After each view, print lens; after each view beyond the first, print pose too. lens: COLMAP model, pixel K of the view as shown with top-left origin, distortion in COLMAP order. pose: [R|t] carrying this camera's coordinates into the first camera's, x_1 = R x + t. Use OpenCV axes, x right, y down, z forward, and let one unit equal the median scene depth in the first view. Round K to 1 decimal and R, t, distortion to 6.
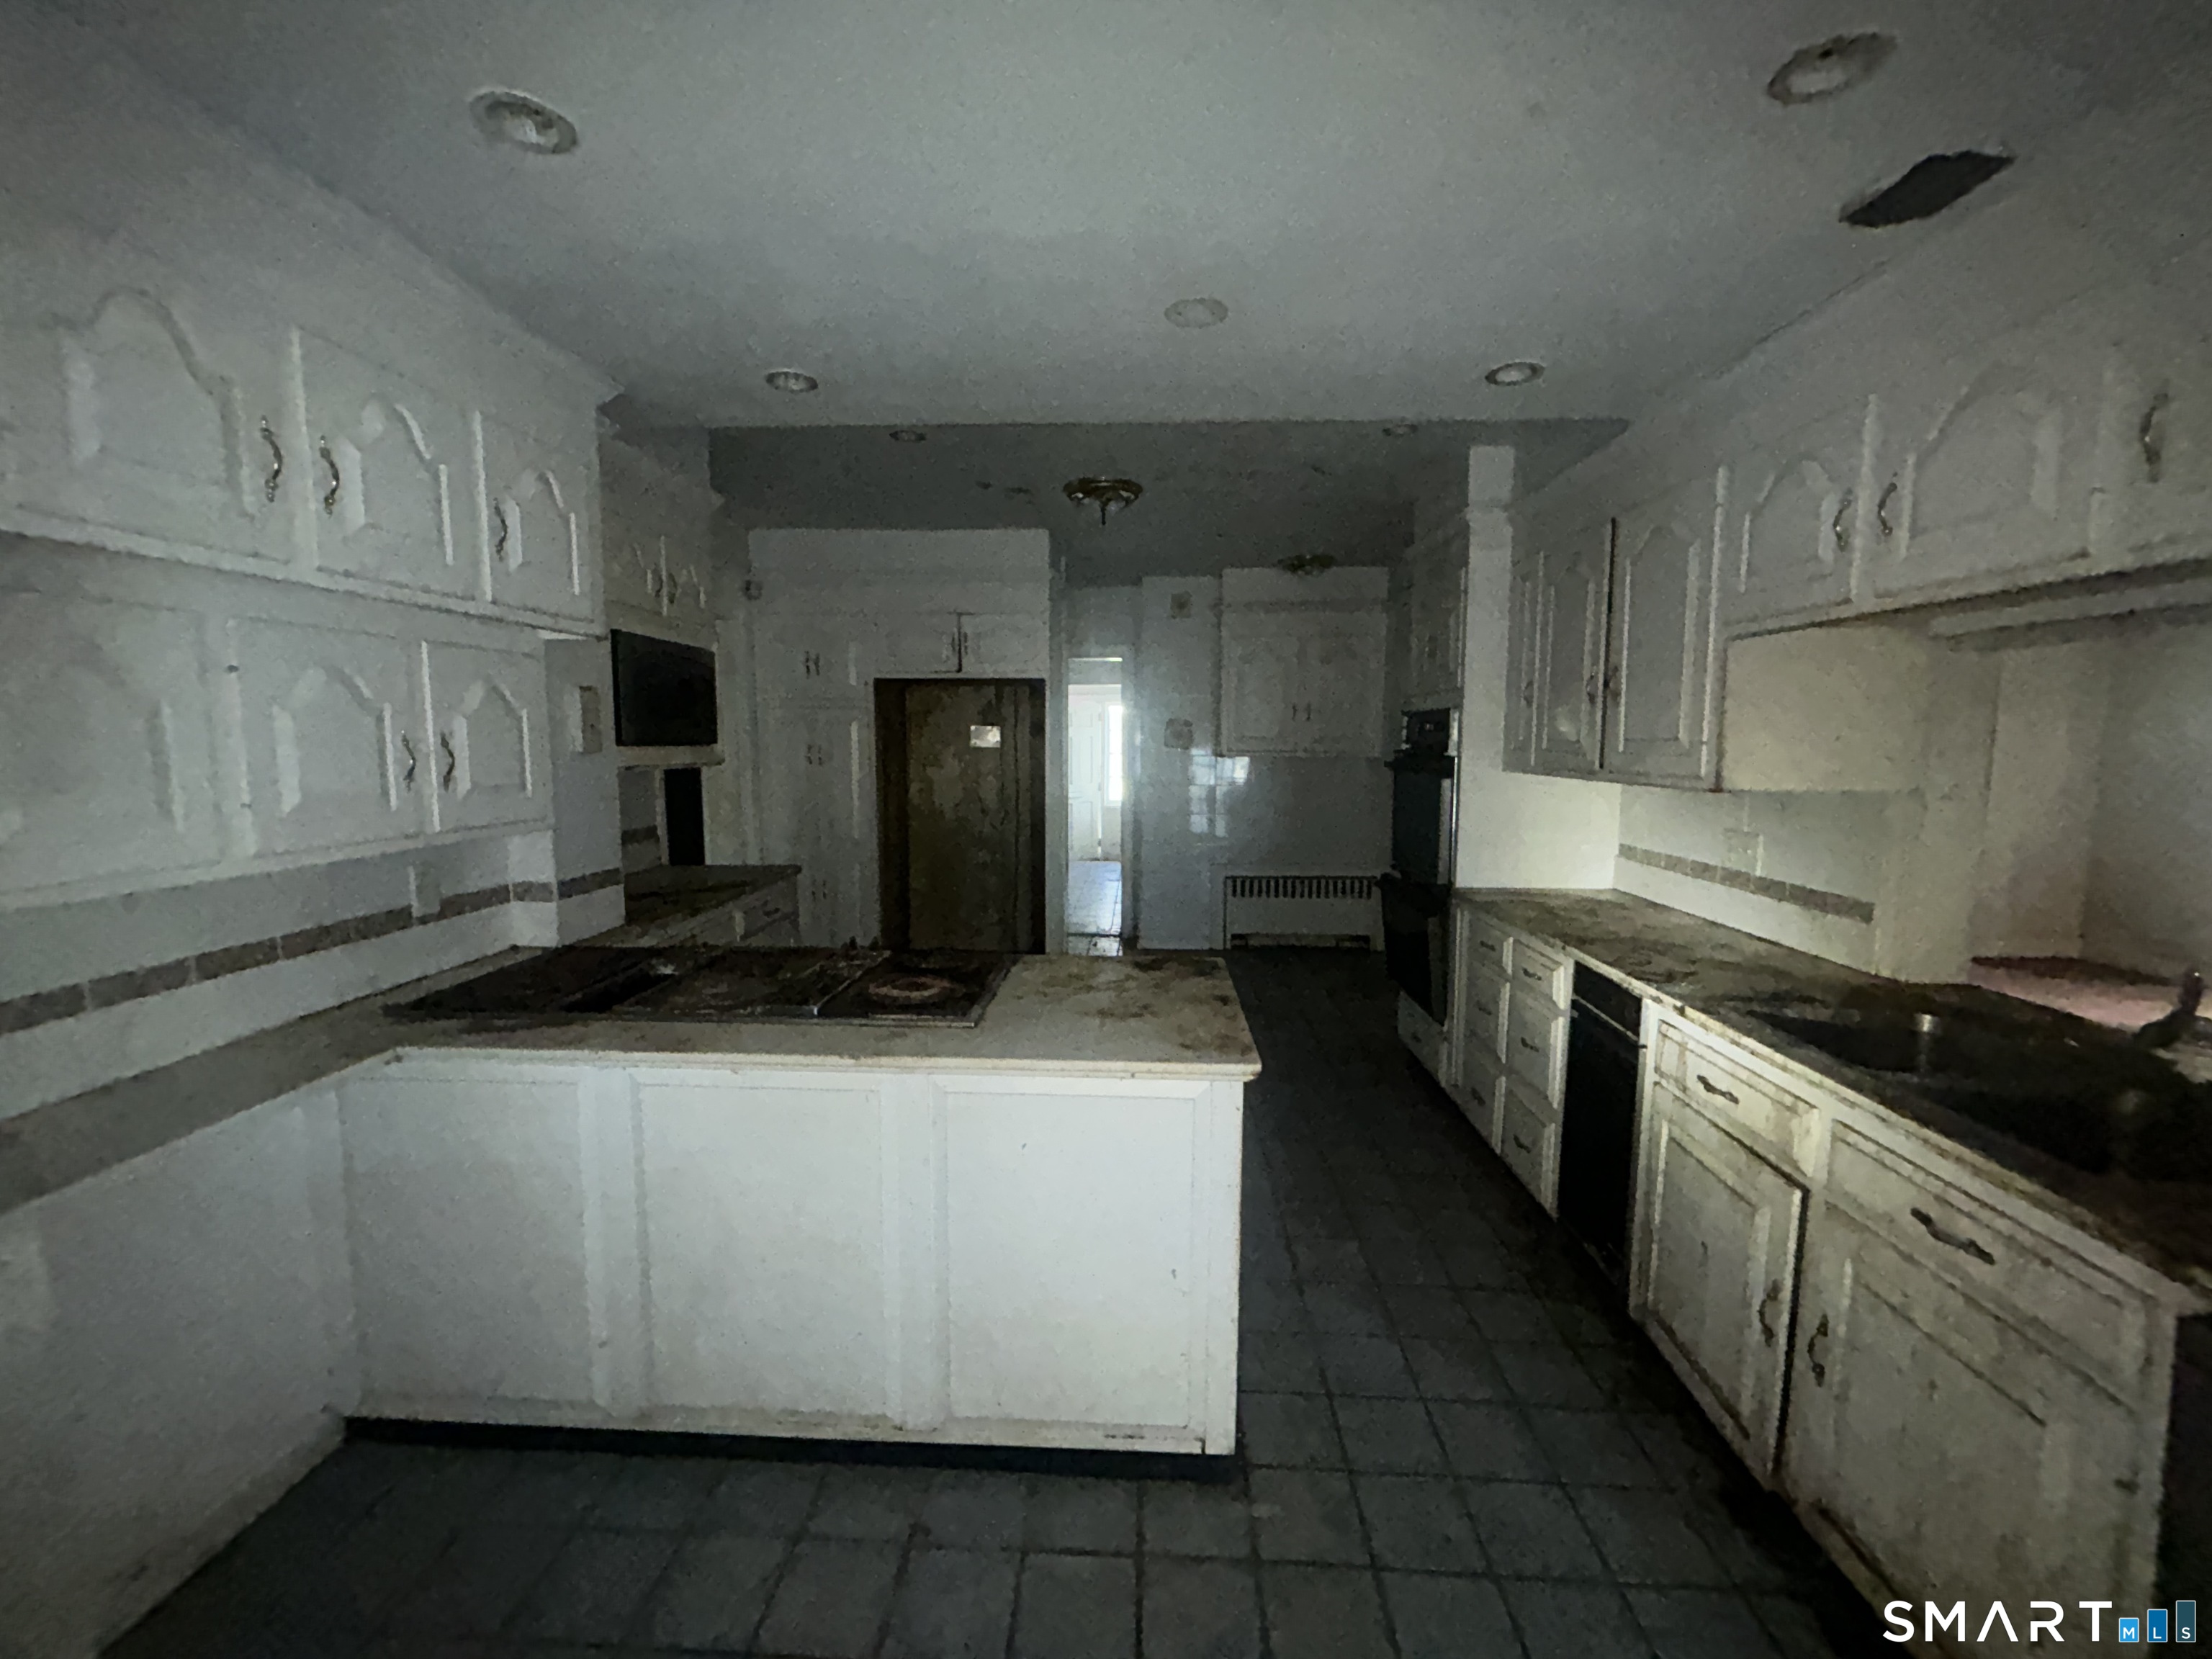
lens RADIAL K [[894.5, 0, 1106.8], [0, 894.5, 826.5], [0, 0, 1]] dist [-0.001810, 0.001997]
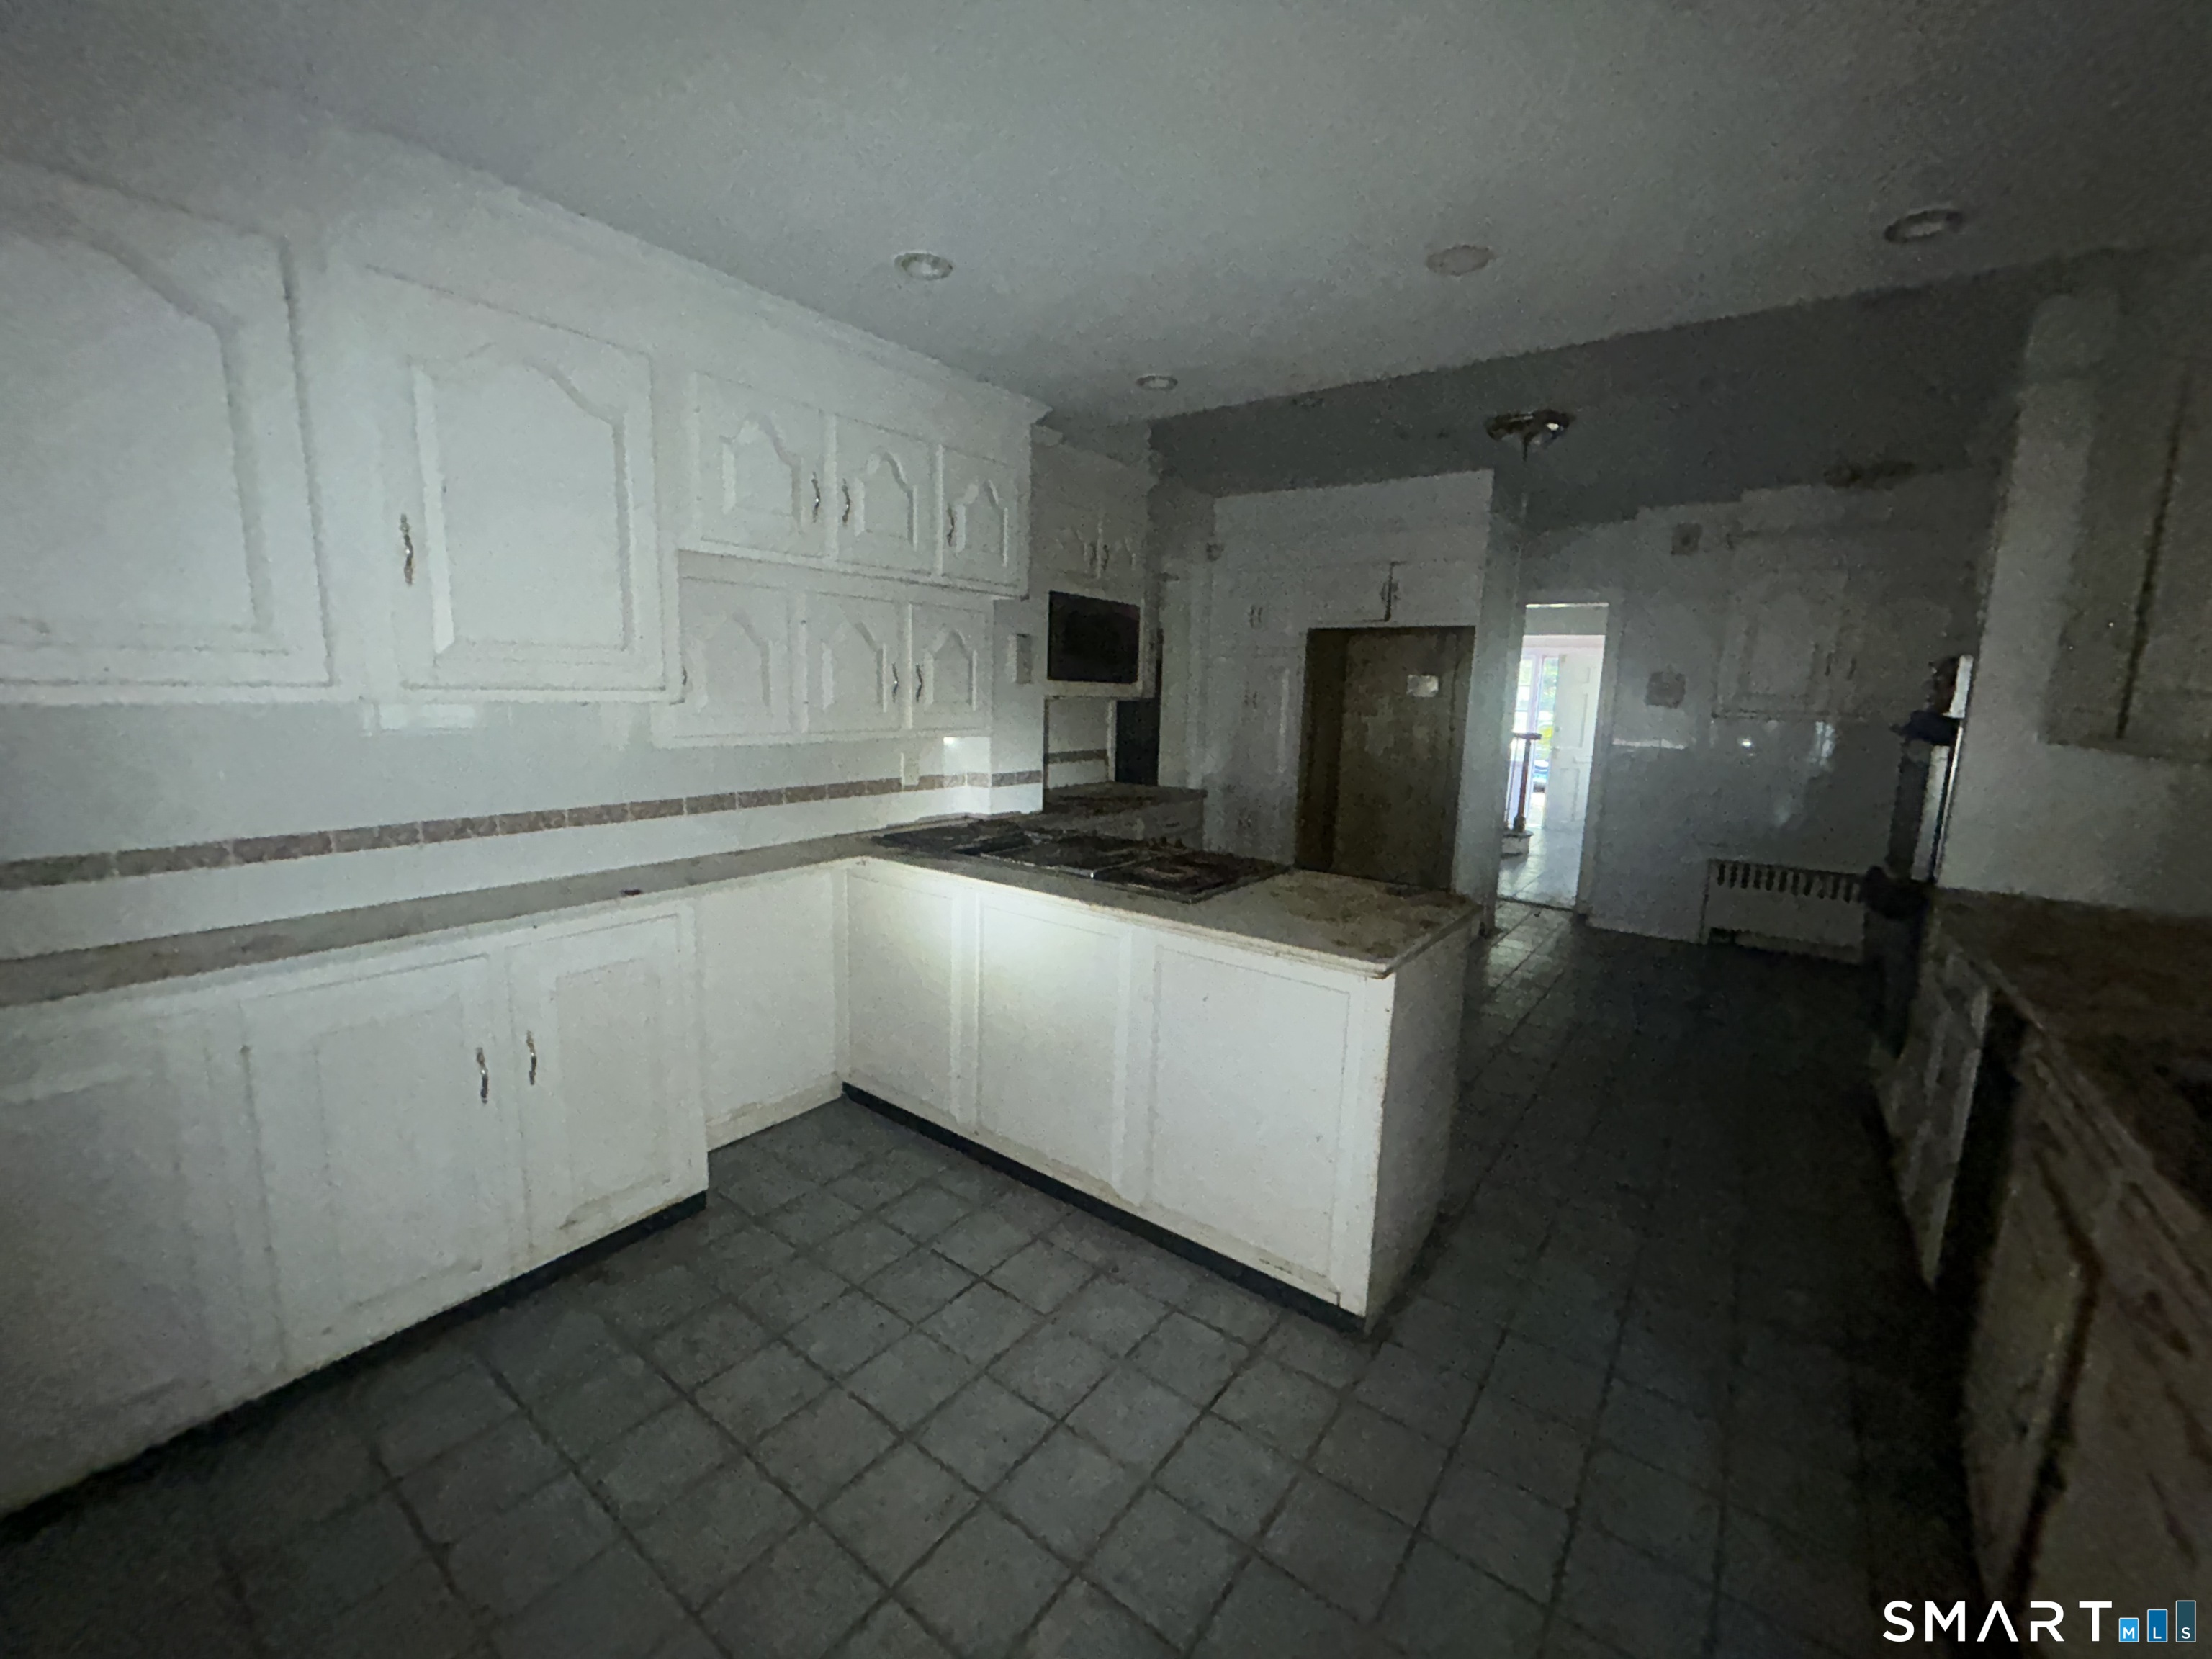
lens RADIAL K [[894.5, 0, 1100.1], [0, 894.5, 825.7], [0, 0, 1]] dist [-0.001810, 0.001997]
pose [[0.827597, 0.107924, -0.550850, 0.275206], [-0.081923, 0.994058, 0.071678, 0.024868], [0.555312, -0.014193, 0.831521, -0.068583]]
